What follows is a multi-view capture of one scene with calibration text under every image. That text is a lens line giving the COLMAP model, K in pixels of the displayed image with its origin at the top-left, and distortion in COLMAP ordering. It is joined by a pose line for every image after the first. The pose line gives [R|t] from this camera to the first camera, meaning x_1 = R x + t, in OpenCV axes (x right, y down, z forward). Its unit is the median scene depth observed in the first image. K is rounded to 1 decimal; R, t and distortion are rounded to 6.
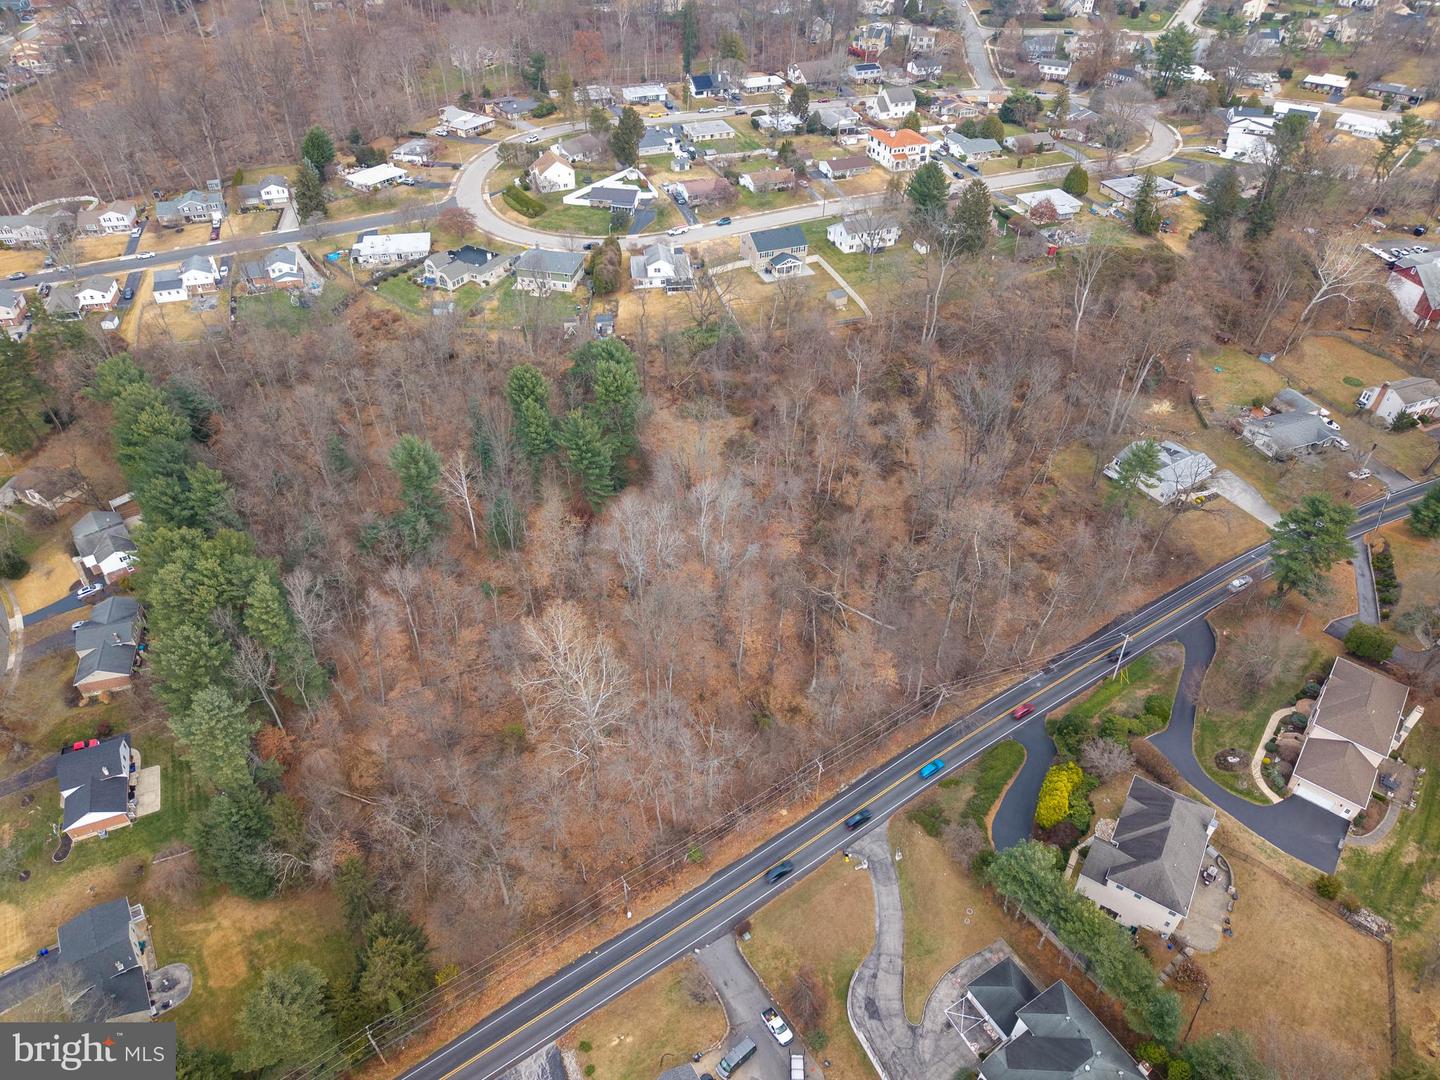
lens RADIAL K [[971.8, 0, 720.0], [0, 971.8, 540.0], [0, 0, 1]] dist [0.005990, -0.001848]
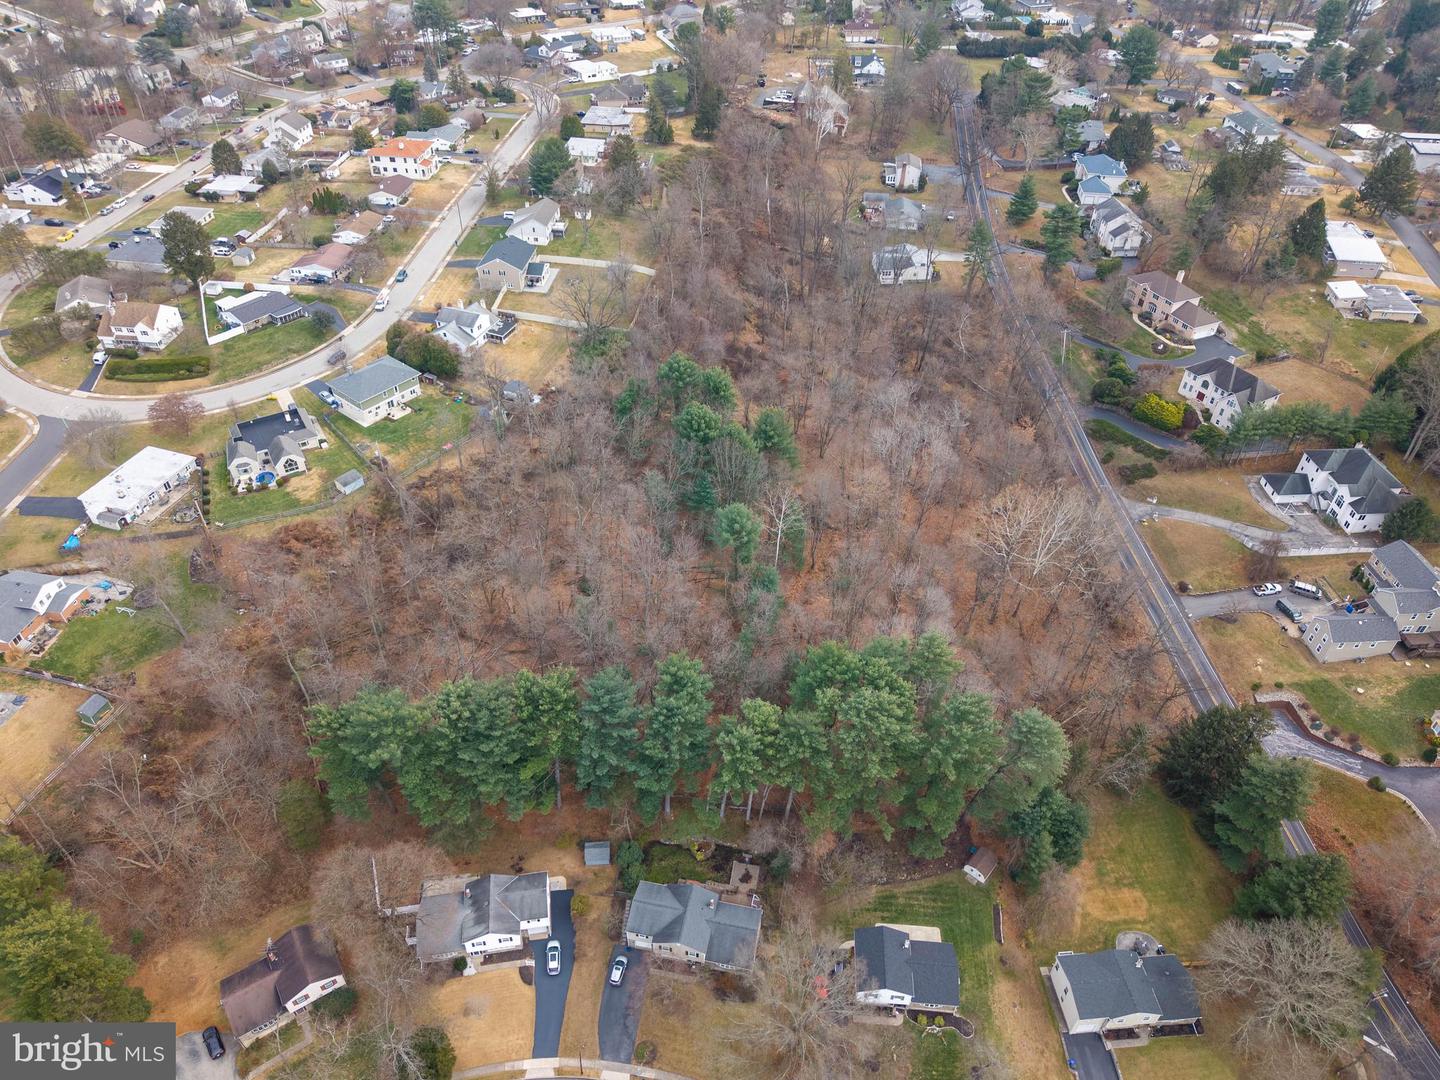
lens RADIAL K [[971.8, 0, 720.0], [0, 971.8, 540.0], [0, 0, 1]] dist [0.005990, -0.001848]
pose [[0.468994, -0.575920, 0.669597, -1.085409], [0.566164, 0.777930, 0.272549, -0.382610], [-0.677866, 0.251277, 0.690910, 0.411565]]
